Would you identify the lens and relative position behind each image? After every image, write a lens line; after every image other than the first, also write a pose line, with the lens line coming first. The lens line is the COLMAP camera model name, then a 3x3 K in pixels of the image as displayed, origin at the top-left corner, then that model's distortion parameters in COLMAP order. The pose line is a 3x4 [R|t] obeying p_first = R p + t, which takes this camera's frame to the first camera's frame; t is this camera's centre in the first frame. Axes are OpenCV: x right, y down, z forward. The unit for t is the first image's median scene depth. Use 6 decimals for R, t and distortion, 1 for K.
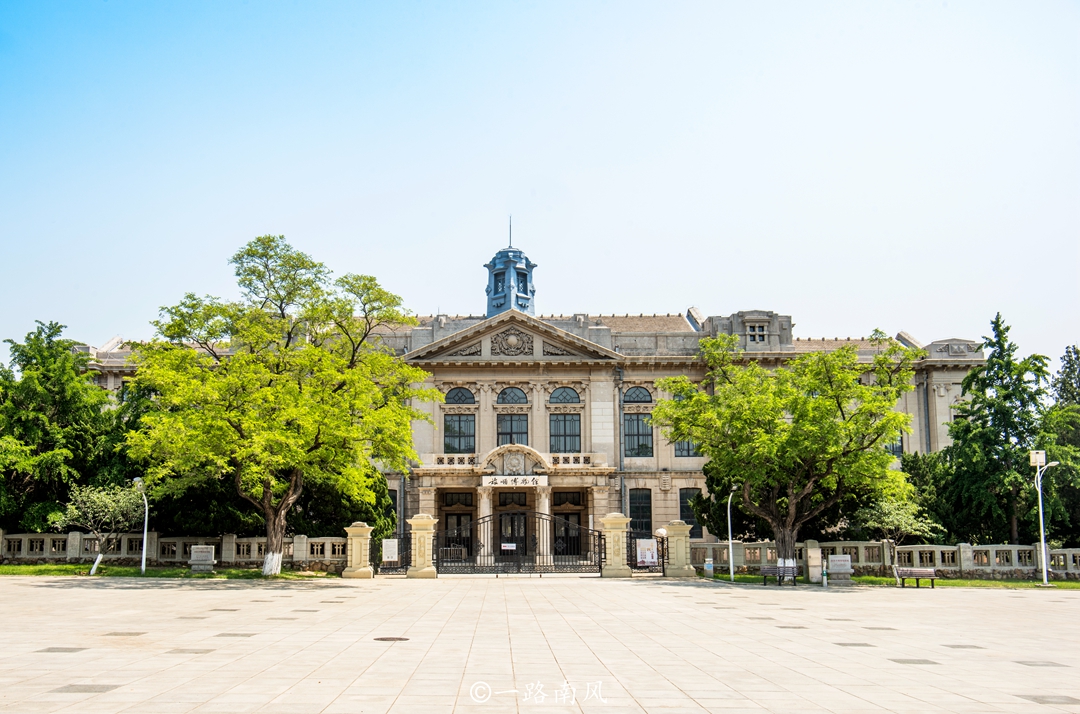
lens RADIAL K [[1215.9, 0, 540.0], [0, 1215.9, 357.0], [0, 0, 1]] dist [-0.003057, -0.000598]
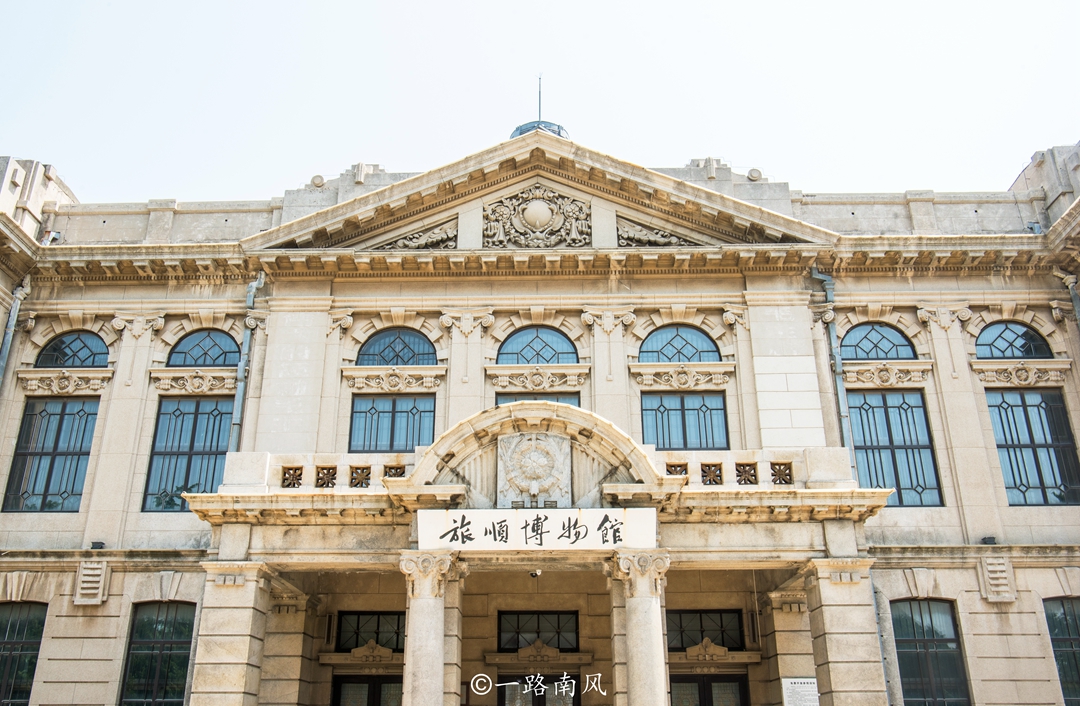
lens RADIAL K [[939.9, 0, 528.9], [0, 939.9, 350.0], [0, 0, 1]] dist [-0.040726, 0.050274]
pose [[0.997950, -0.019863, -0.060842, -0.008032], [0.002701, 0.962850, -0.270023, 0.110865], [0.063945, 0.269305, 0.960930, 0.726067]]
